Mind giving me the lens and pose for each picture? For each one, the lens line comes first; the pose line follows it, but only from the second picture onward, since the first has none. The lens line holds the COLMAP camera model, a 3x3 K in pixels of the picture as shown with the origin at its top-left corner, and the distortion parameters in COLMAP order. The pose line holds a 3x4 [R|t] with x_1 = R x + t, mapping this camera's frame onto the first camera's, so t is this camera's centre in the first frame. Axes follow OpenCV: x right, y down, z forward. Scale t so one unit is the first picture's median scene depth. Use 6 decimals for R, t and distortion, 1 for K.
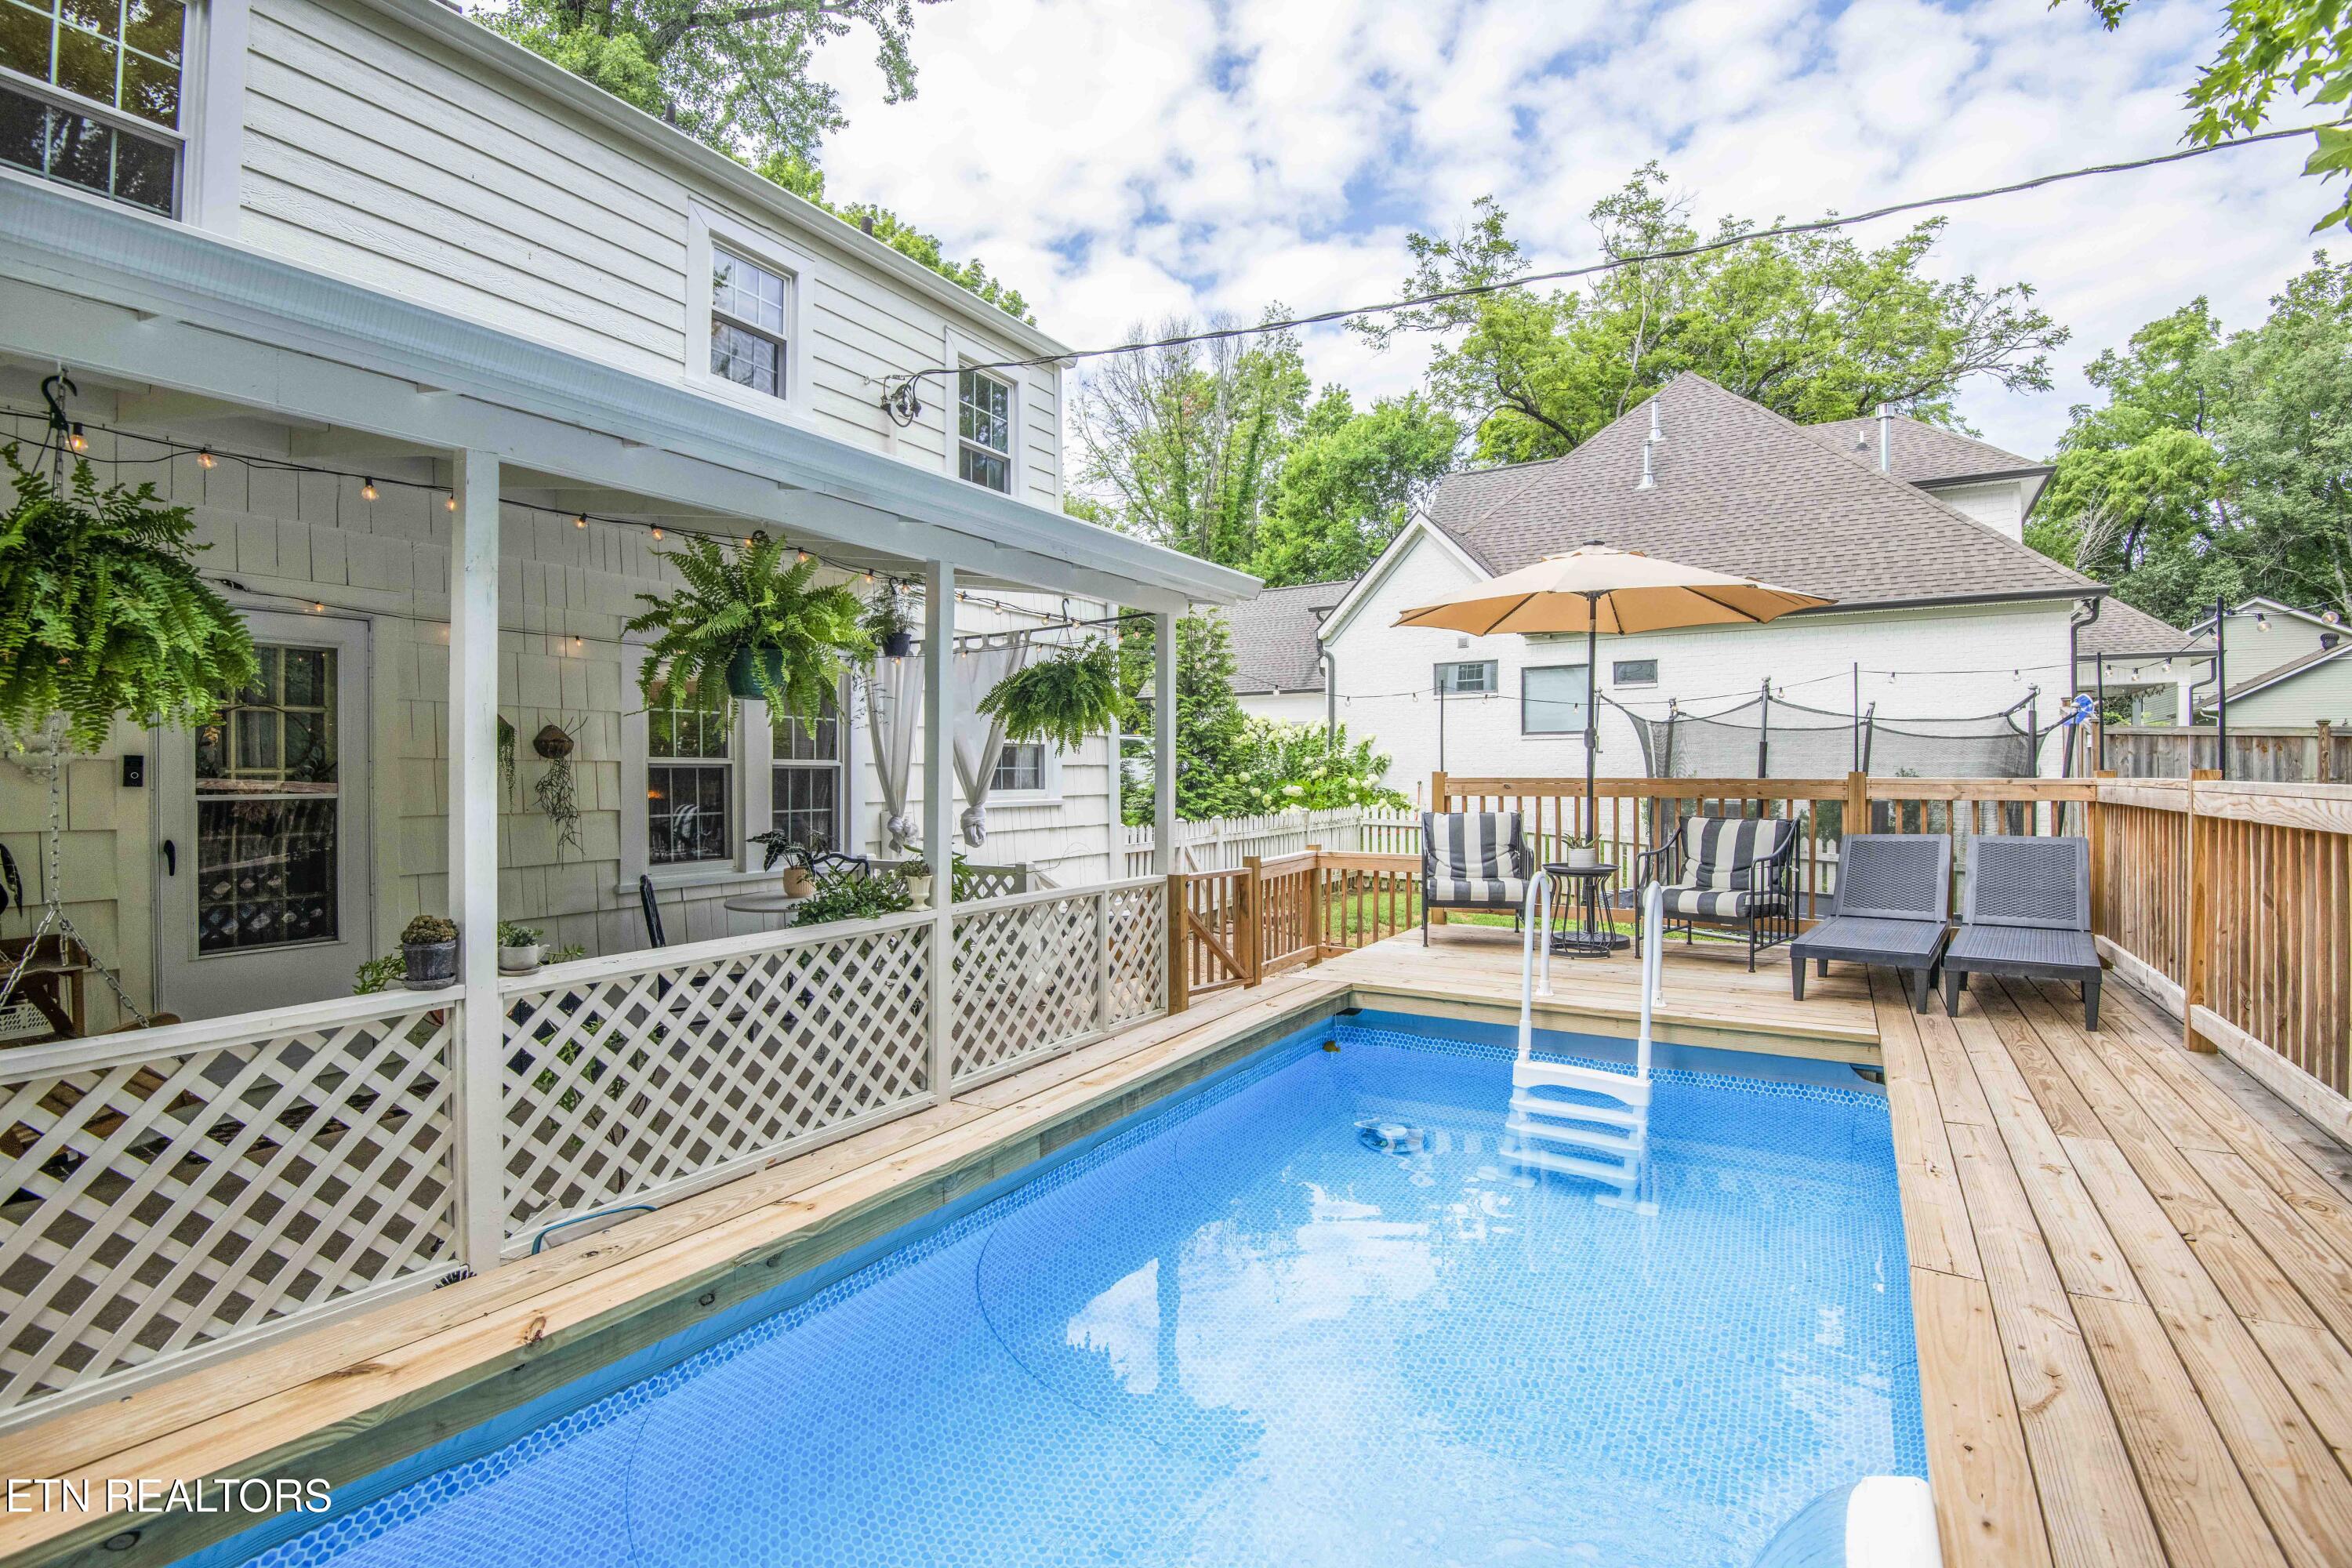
lens RADIAL K [[1088.2, 0, 1185.5], [0, 1088.2, 780.7], [0, 0, 1]] dist [-0.025617, -0.009252]
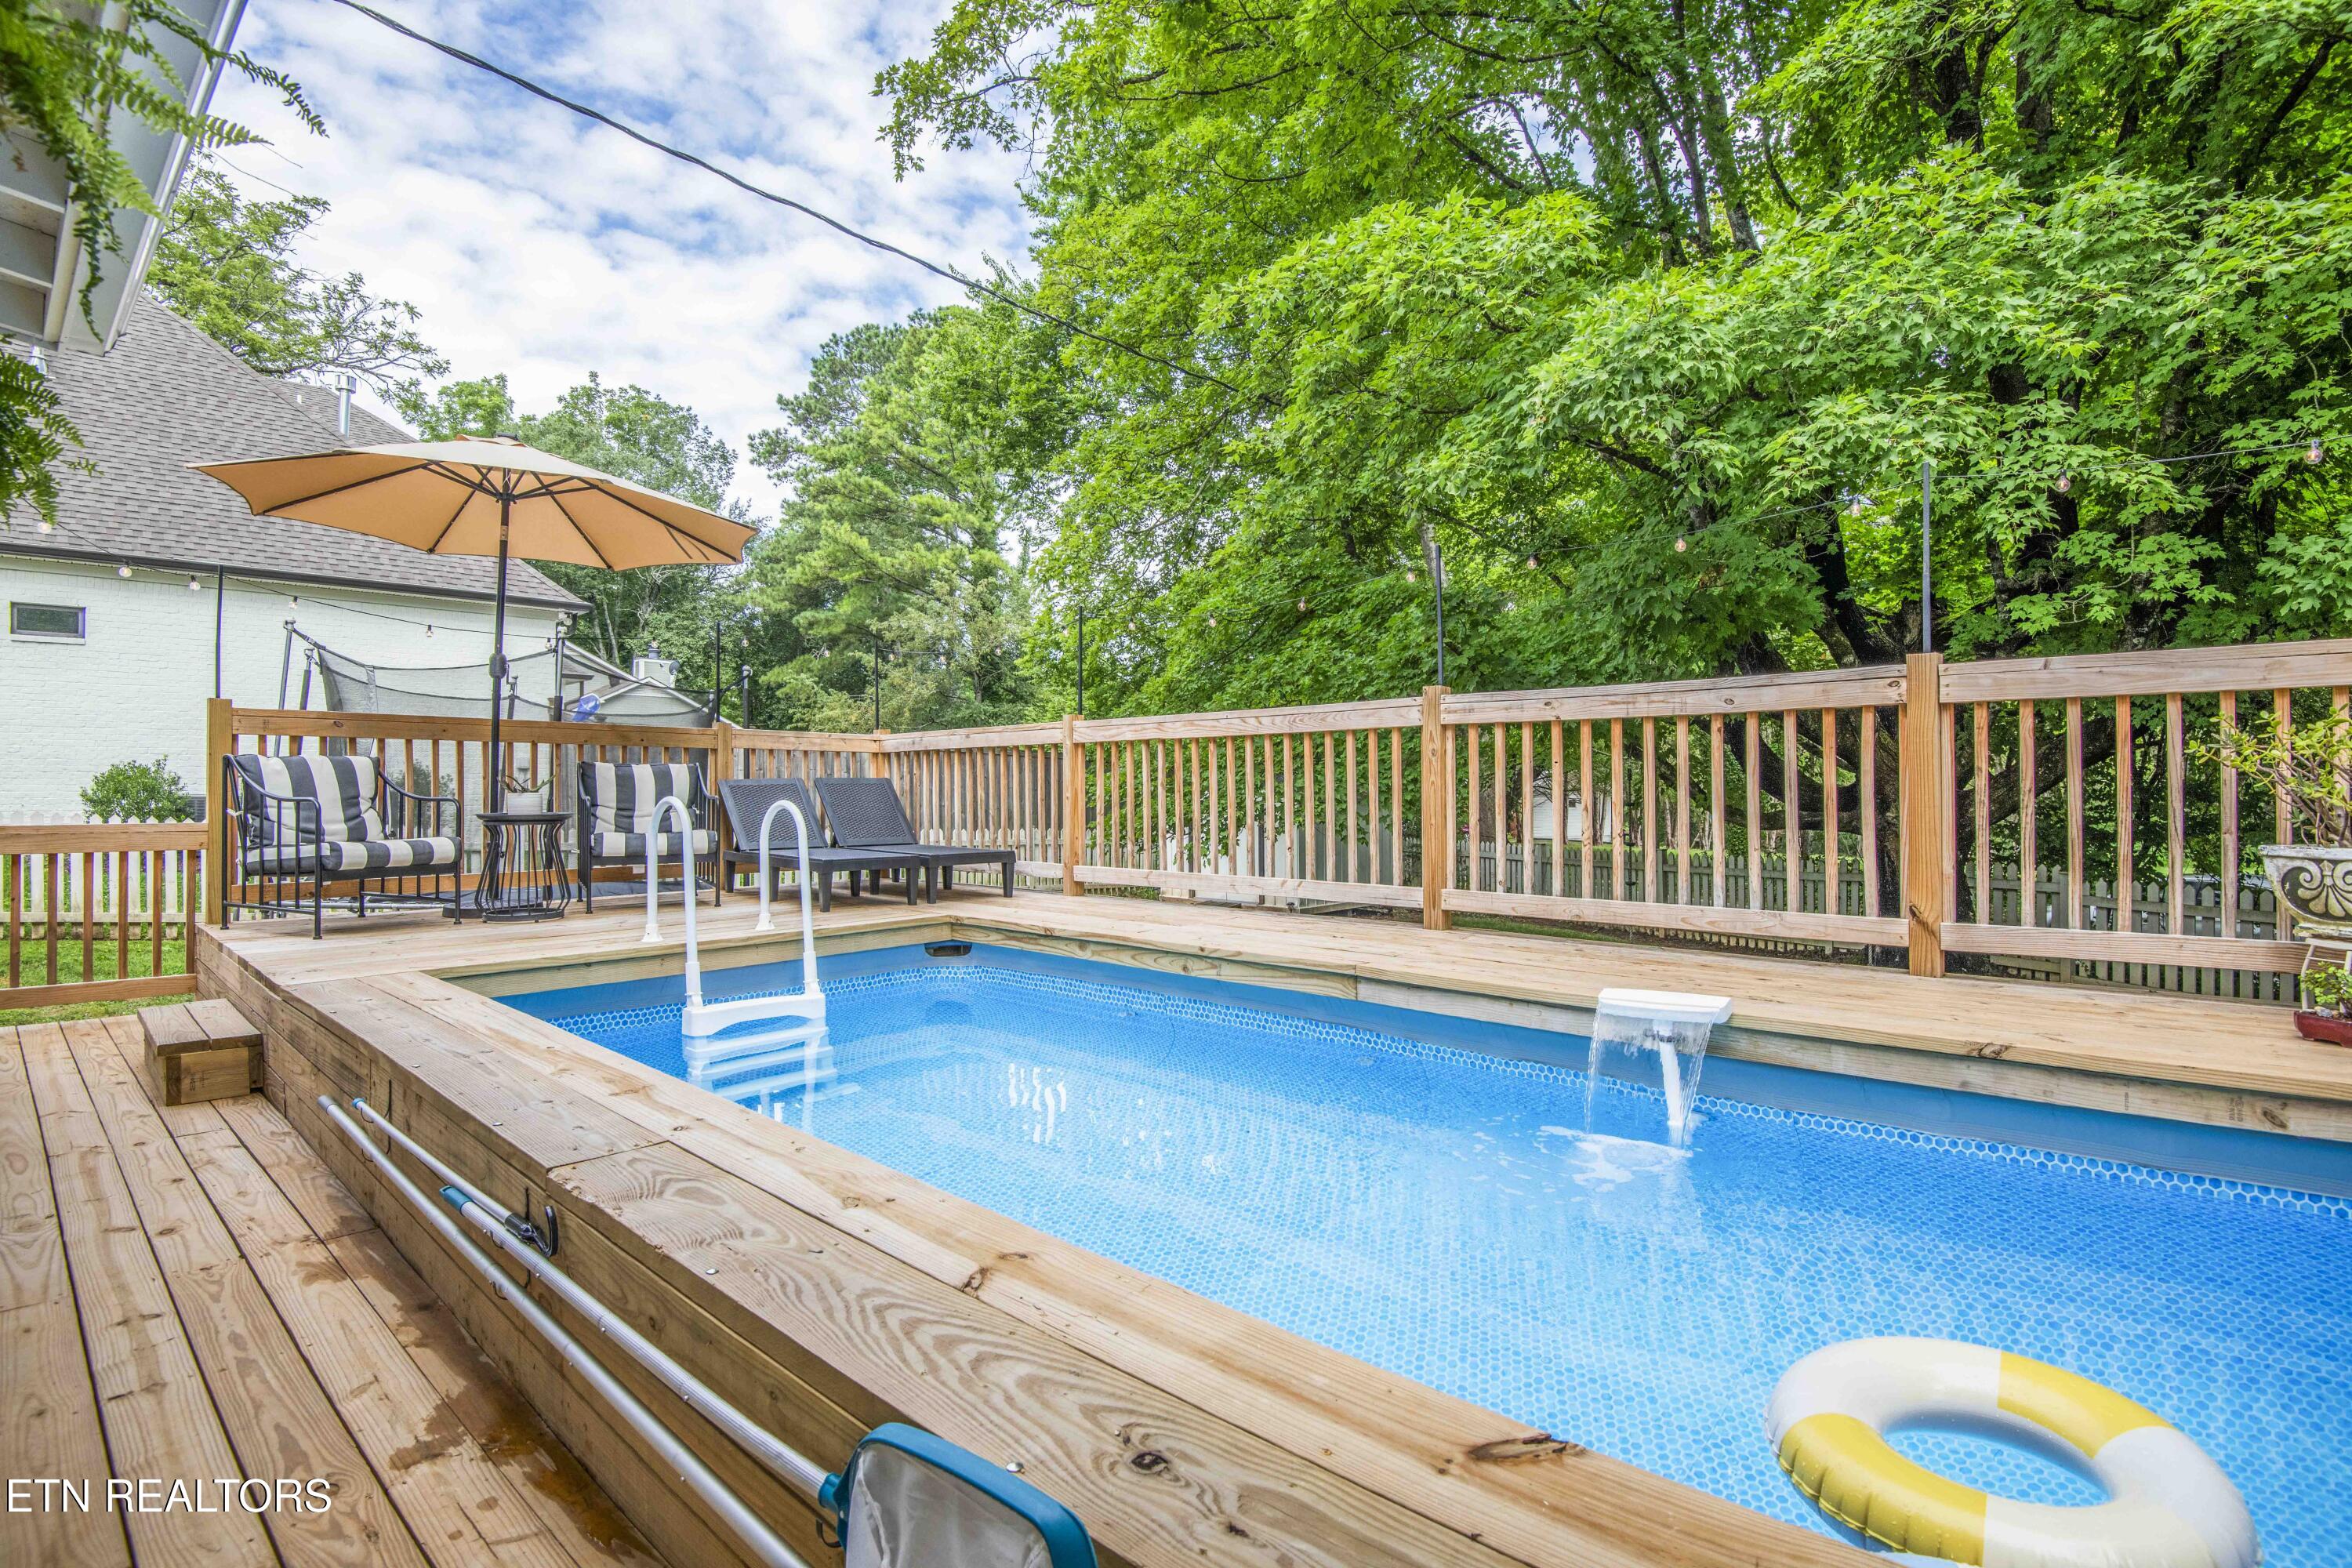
lens RADIAL K [[1088.2, 0, 1182.3], [0, 1088.2, 773.8], [0, 0, 1]] dist [-0.025617, -0.009252]
pose [[0.187602, 0.016780, 0.982102, -0.402943], [0.009286, 0.999779, -0.018856, 0.075532], [-0.982201, 0.012658, 0.187405, 0.376981]]
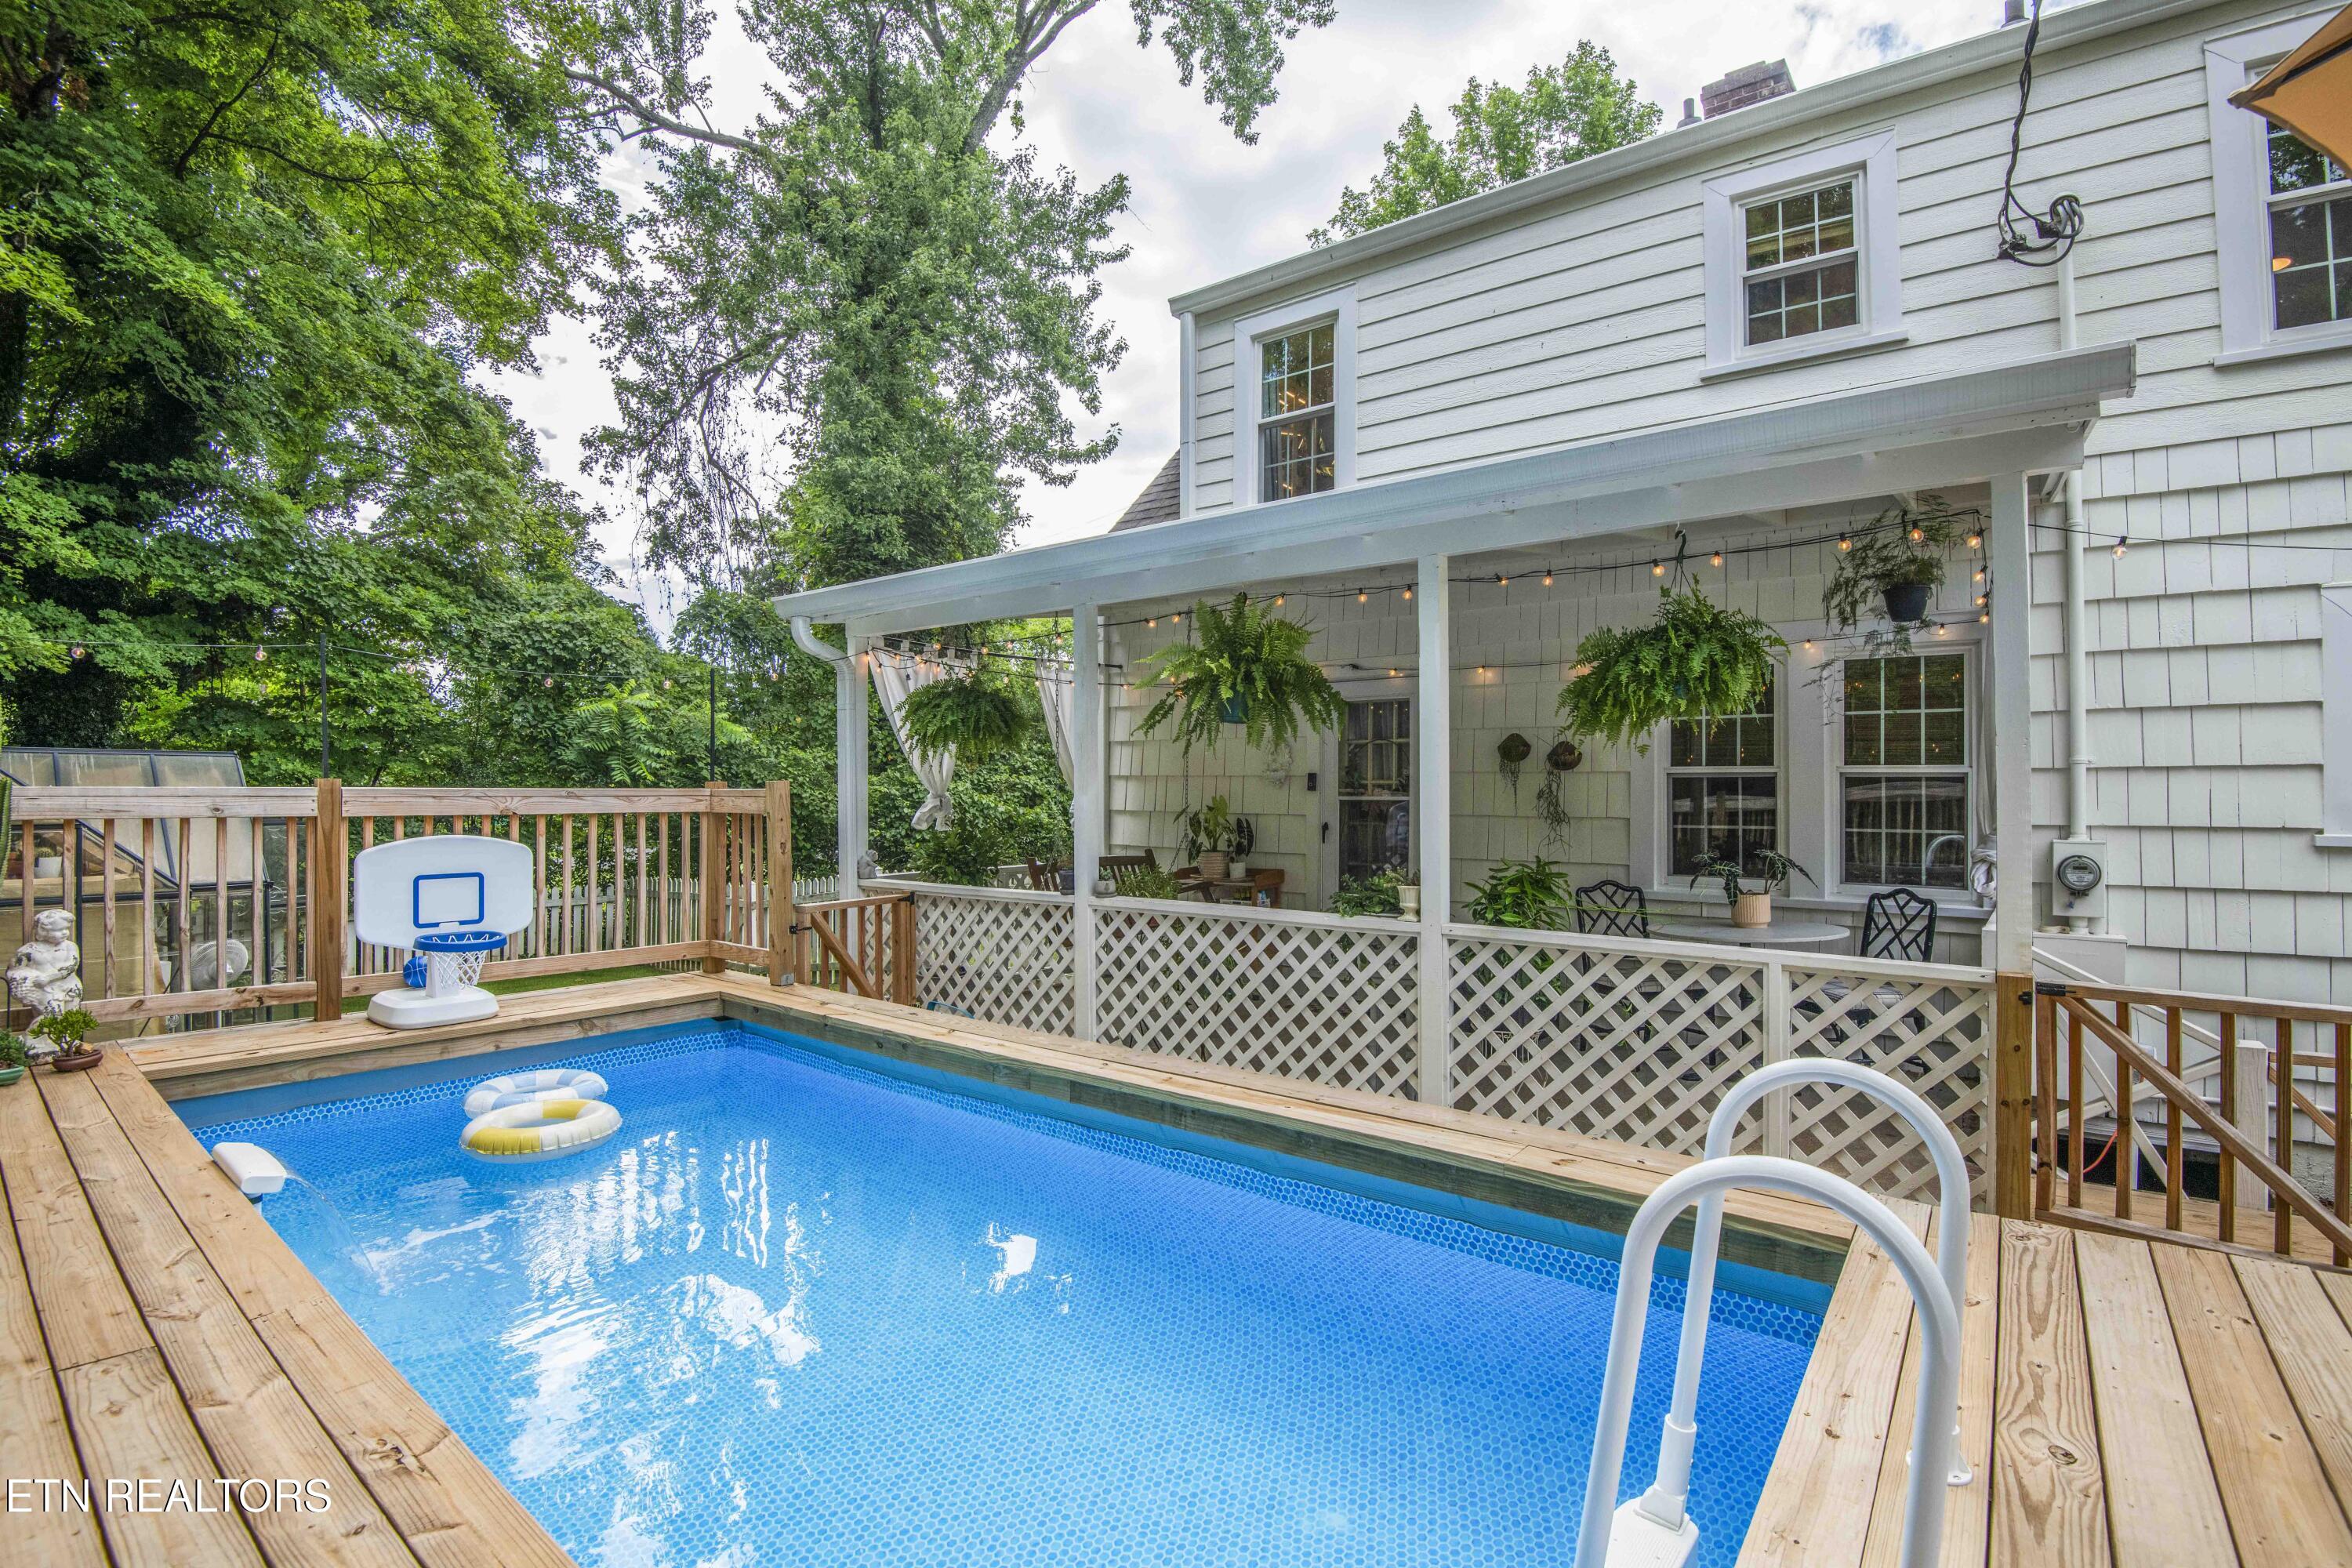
lens RADIAL K [[1088.2, 0, 1190.8], [0, 1088.2, 786.1], [0, 0, 1]] dist [-0.025617, -0.009252]
pose [[-0.136124, -0.001957, -0.990690, 0.617673], [-0.008523, 0.999963, -0.000804, 0.001321], [0.990655, 0.008335, -0.136136, 0.771763]]
